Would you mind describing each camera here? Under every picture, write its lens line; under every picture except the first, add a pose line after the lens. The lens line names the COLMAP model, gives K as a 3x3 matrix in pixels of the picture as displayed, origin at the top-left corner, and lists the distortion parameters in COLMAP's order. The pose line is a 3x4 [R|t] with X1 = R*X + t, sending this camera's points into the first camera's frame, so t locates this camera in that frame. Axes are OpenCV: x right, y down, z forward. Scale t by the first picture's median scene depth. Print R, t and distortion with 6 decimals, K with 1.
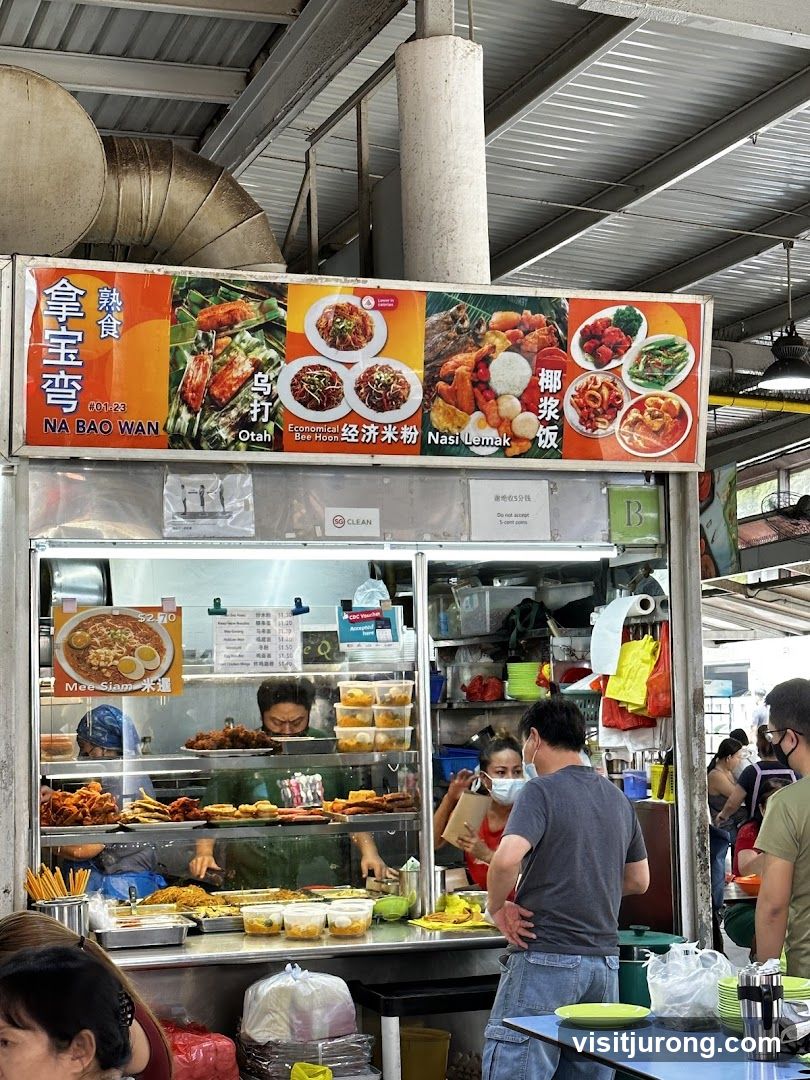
lens RADIAL K [[1963.8, 0, 405.0], [0, 1963.8, 540.0], [0, 0, 1]] dist [0.147927, -0.031119]
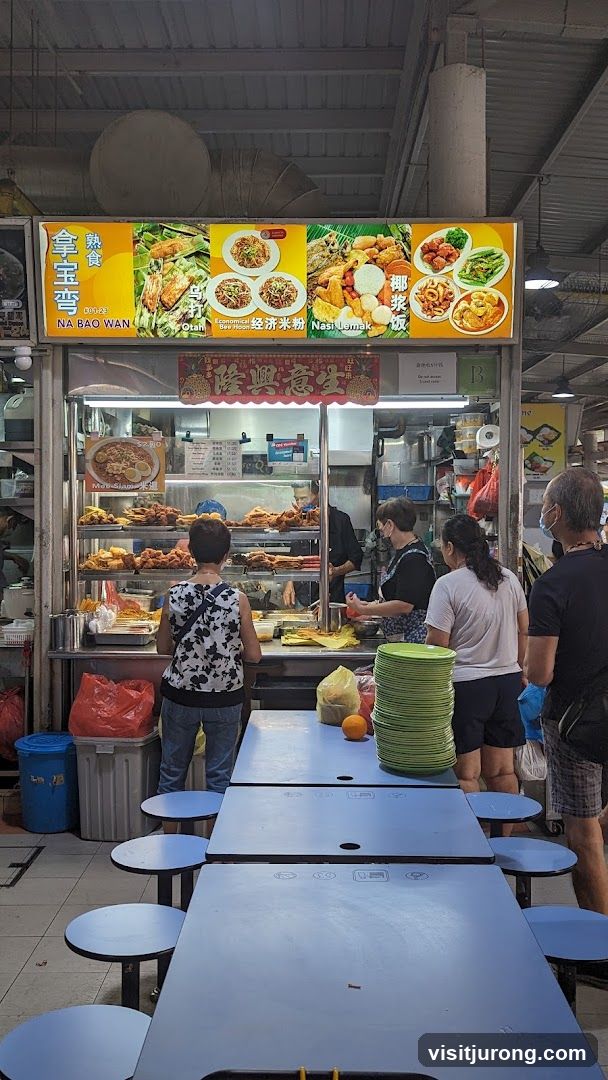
lens RADIAL K [[1071.1, 0, 311.9], [0, 1071.1, 523.6], [0, 0, 1]] dist [0.114354, -0.263566]
pose [[0.940807, 0.029446, -0.337662, 0.297035], [0.007310, 0.994225, 0.107070, 0.010895], [0.338865, -0.103201, 0.935158, 0.216255]]
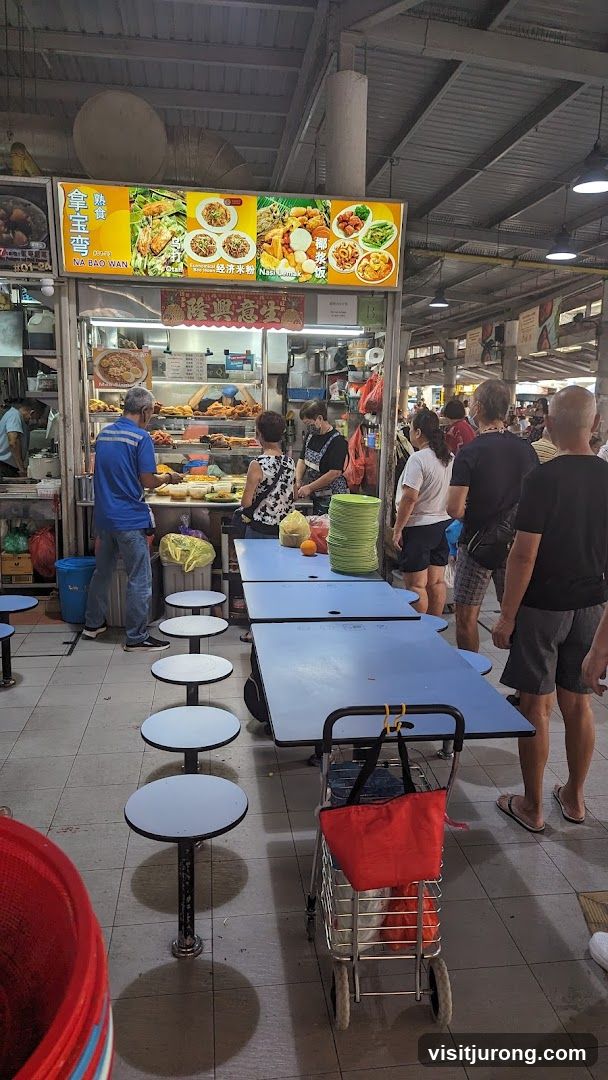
lens RADIAL K [[778.3, 0, 314.4], [0, 778.3, 544.8], [0, 0, 1]] dist [0.035736, -0.007171]
pose [[0.980160, 0.075498, -0.183265, 0.249369], [-0.024269, 0.963371, 0.267073, 0.005396], [0.196716, -0.257327, 0.946090, 0.136946]]
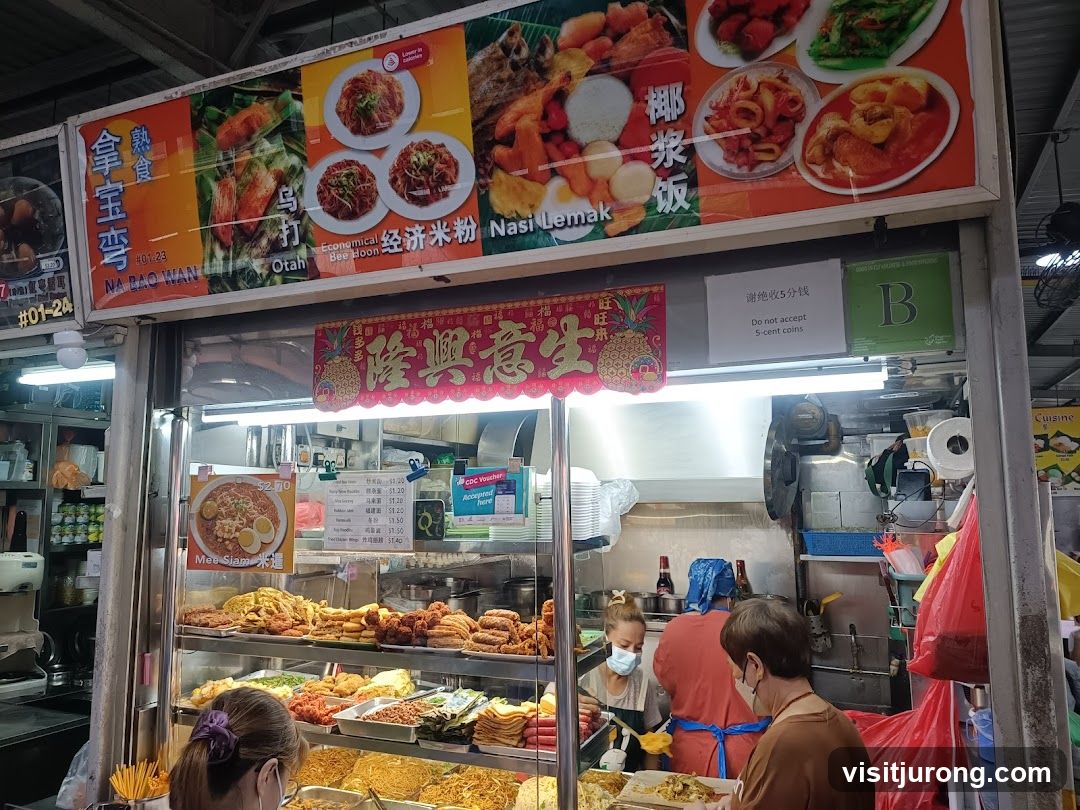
lens RADIAL K [[776.6, 0, 541.7], [0, 776.6, 396.2], [0, 0, 1]] dist [0.054653, -0.062032]
pose [[0.735557, -0.074895, -0.673310, 0.211344], [0.047703, 0.997129, -0.058802, 0.025307], [0.675782, 0.011133, 0.737018, 0.814333]]
